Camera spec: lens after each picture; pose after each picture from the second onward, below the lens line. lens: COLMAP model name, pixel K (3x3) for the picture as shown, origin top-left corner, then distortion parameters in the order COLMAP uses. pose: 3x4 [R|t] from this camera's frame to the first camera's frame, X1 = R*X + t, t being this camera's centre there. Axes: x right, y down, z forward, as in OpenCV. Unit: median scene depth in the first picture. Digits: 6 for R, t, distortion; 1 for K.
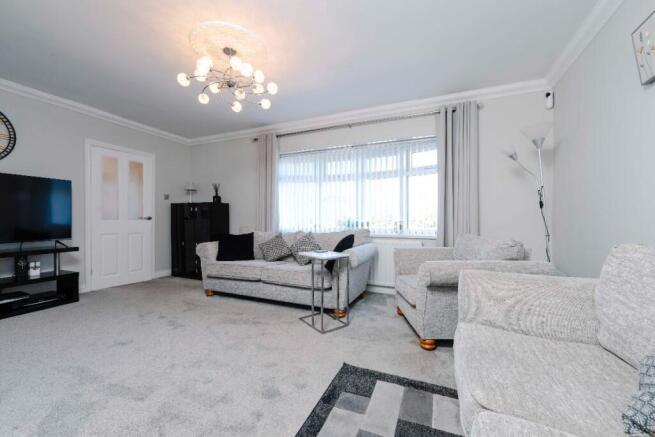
lens RADIAL K [[254.5, 0, 336.3], [0, 254.5, 222.6], [0, 0, 1]] dist [-0.008892, 0.001039]
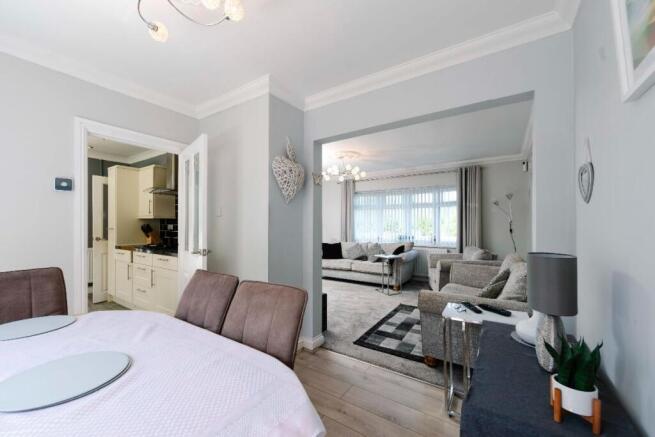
lens RADIAL K [[254.5, 0, 338.7], [0, 254.5, 226.8], [0, 0, 1]] dist [-0.008892, 0.001039]
pose [[0.984904, -0.003493, -0.173066, -0.062937], [0.003319, 0.999994, -0.001295, -0.069689], [0.173070, 0.000701, 0.984909, -0.710935]]
